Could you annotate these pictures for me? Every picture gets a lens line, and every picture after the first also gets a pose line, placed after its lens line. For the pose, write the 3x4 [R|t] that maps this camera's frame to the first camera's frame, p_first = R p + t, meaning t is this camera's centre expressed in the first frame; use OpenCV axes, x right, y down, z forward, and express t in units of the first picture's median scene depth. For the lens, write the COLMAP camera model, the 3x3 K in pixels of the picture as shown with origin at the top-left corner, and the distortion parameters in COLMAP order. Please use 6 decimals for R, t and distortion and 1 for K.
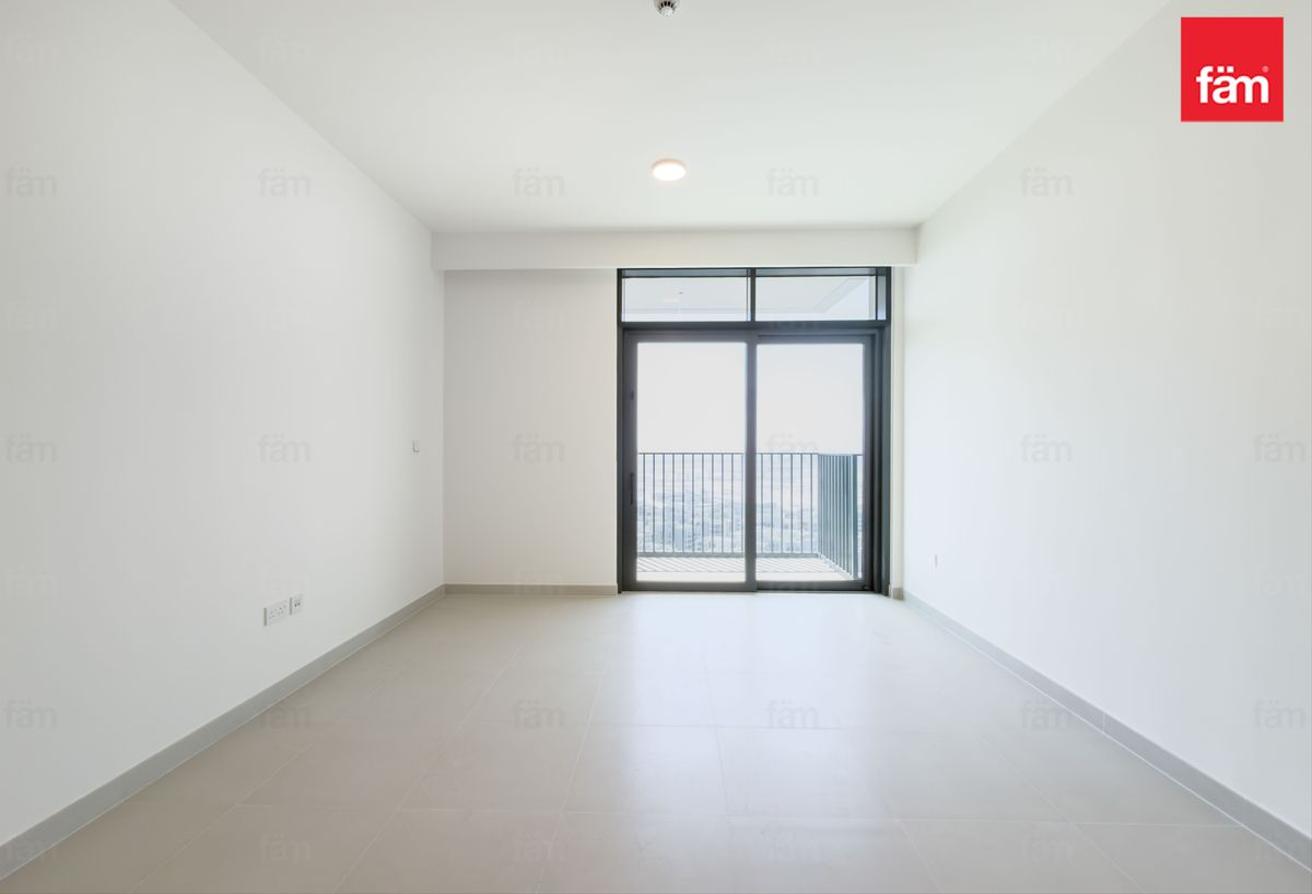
lens RADIAL K [[527.3, 0, 656.2], [0, 527.3, 453.4], [0, 0, 1]] dist [-0.002186, 0.000530]
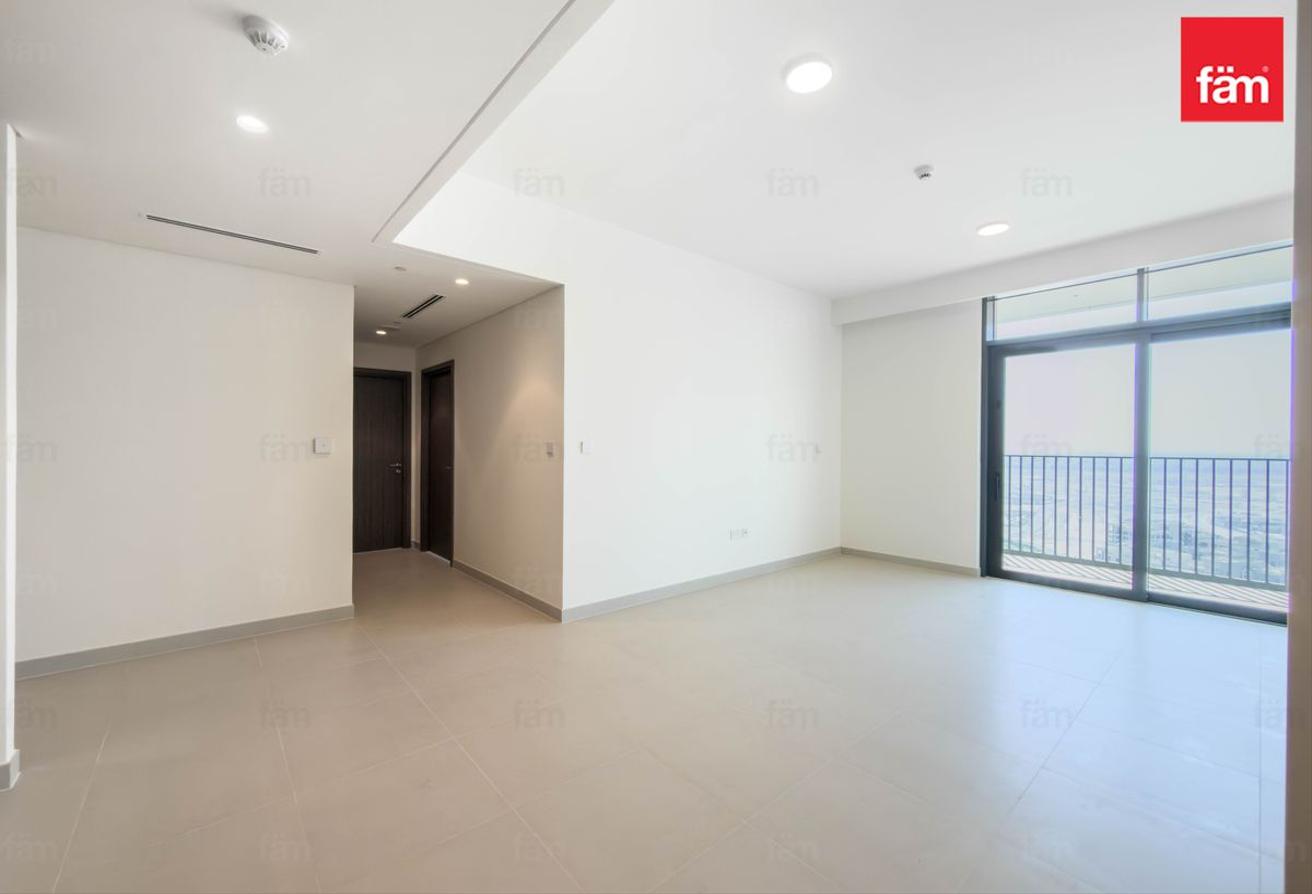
lens RADIAL K [[527.3, 0, 656.4], [0, 527.3, 448.2], [0, 0, 1]] dist [-0.002186, 0.000530]
pose [[0.664623, 0.008470, -0.747131, 0.311549], [-0.016828, 0.999852, -0.003634, 0.000804], [0.746989, 0.014988, 0.664667, -0.300589]]
